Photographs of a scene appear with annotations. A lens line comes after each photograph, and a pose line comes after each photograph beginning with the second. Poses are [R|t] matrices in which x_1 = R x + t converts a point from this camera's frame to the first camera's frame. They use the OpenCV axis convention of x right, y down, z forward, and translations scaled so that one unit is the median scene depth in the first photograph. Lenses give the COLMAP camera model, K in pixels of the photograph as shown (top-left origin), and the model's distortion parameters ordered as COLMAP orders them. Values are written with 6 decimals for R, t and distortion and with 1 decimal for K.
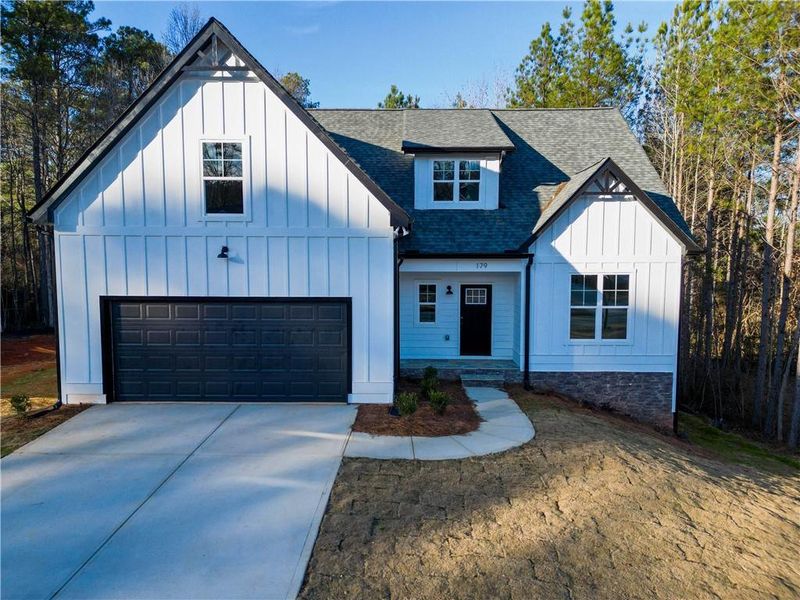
lens RADIAL K [[561.1, 0, 399.8], [0, 561.1, 302.5], [0, 0, 1]] dist [0.073862, -0.067168]
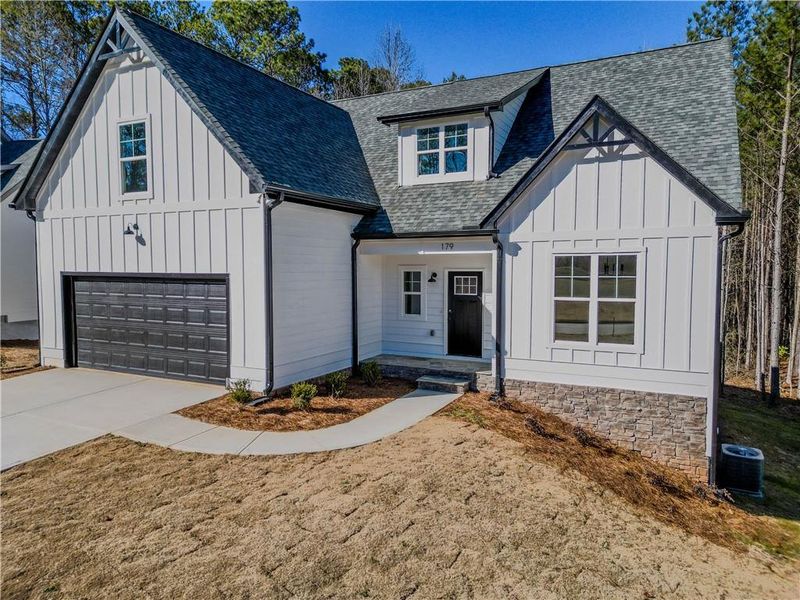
lens RADIAL K [[561.1, 0, 397.6], [0, 561.1, 303.0], [0, 0, 1]] dist [0.073862, -0.067168]
pose [[0.894792, 0.027138, -0.445657, 0.451137], [-0.036335, 0.999266, -0.012104, 0.031097], [0.445002, 0.027023, 0.895122, 0.219546]]
